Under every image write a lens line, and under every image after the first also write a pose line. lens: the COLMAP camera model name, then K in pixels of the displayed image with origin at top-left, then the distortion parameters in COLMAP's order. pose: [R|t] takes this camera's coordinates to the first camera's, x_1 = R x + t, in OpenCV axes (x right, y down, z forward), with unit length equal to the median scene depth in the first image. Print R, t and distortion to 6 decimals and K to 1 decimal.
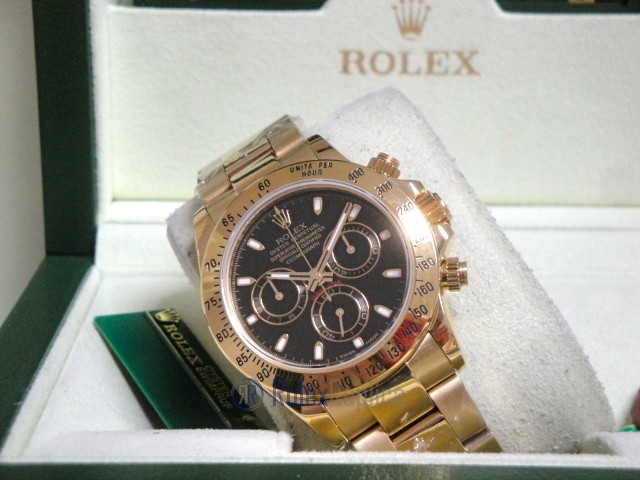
lens RADIAL K [[1413.0, 0, 324.9], [0, 1413.0, 241.3], [0, 0, 1]] dist [0.291071, 0.000000]
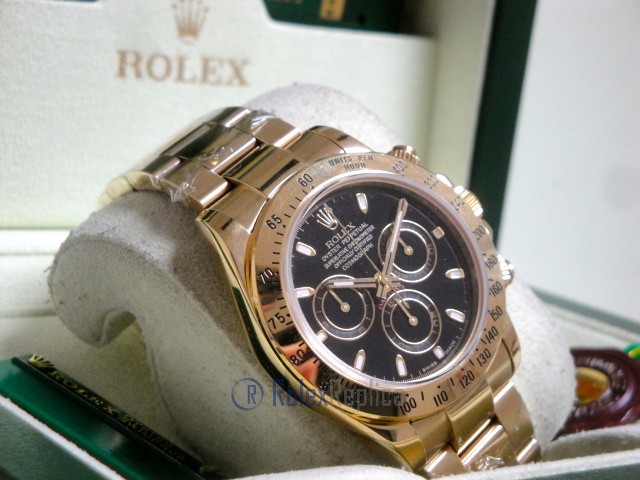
lens RADIAL K [[1413.0, 0, 306.9], [0, 1413.0, 248.0], [0, 0, 1]] dist [0.291071, 0.000000]
pose [[0.809955, -0.027249, 0.585859, -0.409648], [0.059237, 0.997613, -0.035494, 0.023800], [-0.583493, 0.063453, 0.809635, 0.235414]]
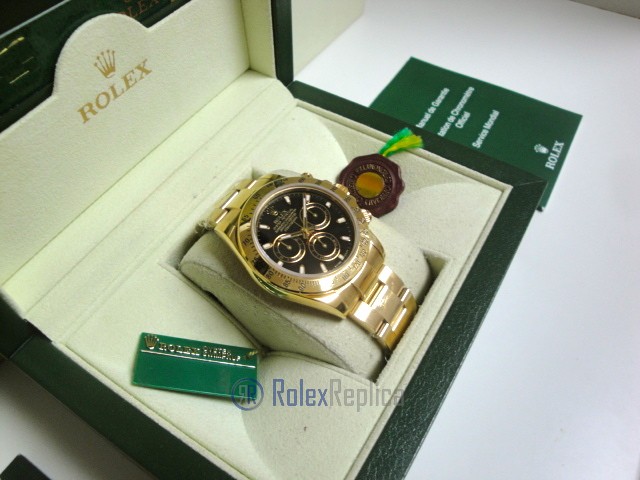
lens RADIAL K [[525.5, 0, 315.5], [0, 525.5, 236.4], [0, 0, 1]] dist [-0.162828, 0.120844]
pose [[0.539627, -0.684812, 0.489730, -0.189515], [0.249309, 0.685584, 0.683973, -0.330048], [-0.804144, -0.246997, 0.540689, 0.518323]]
